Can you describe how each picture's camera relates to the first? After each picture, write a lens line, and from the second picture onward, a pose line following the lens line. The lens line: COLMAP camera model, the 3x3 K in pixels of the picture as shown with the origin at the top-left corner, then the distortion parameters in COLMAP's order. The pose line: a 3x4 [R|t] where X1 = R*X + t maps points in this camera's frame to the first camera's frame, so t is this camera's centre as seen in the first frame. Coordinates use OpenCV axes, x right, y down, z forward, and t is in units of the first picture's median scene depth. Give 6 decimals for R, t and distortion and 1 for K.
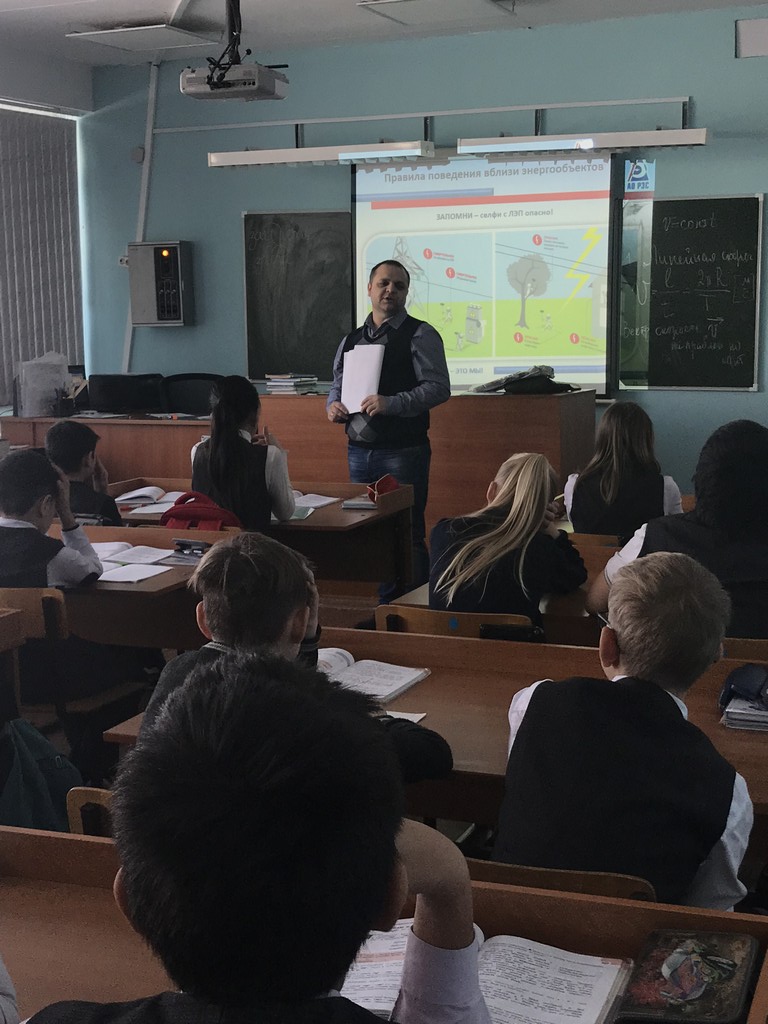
lens RADIAL K [[1526.3, 0, 381.5], [0, 1526.3, 514.5], [0, 0, 1]] dist [0.278571, -1.171492]
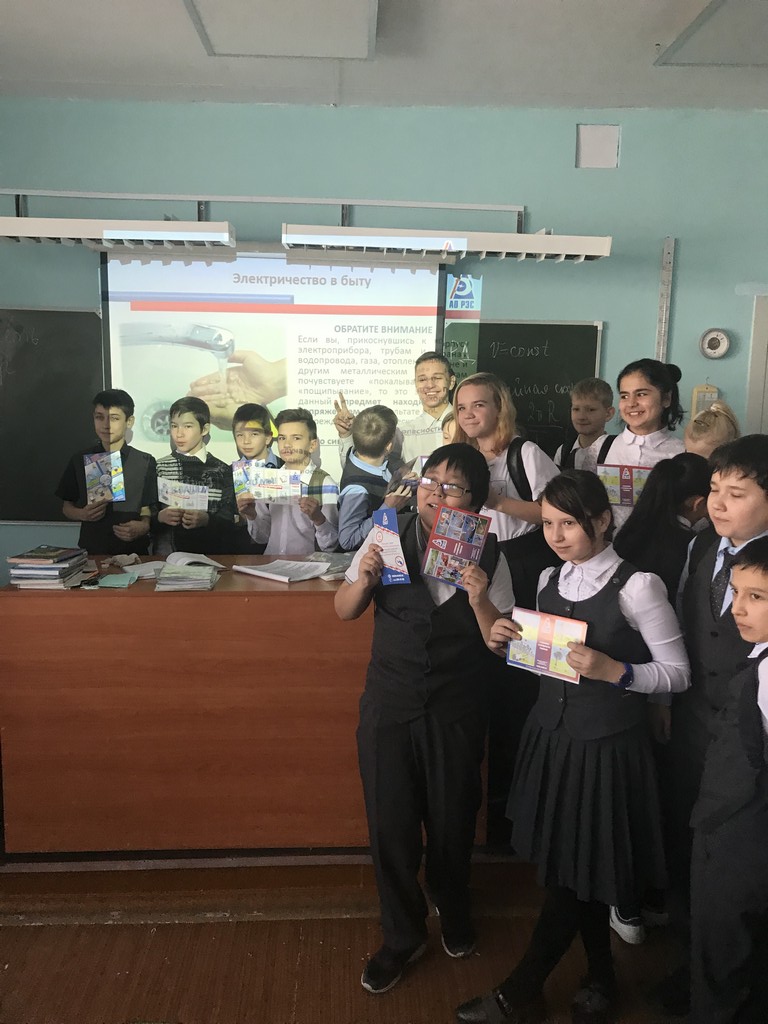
lens RADIAL K [[833.5, 0, 384.1], [0, 833.5, 498.8], [0, 0, 1]] dist [0.011929, -0.000099]
pose [[0.904551, -0.035434, 0.424890, -0.077656], [0.031658, 0.999372, 0.015946, -0.111938], [-0.425188, -0.000973, 0.905105, 0.594184]]
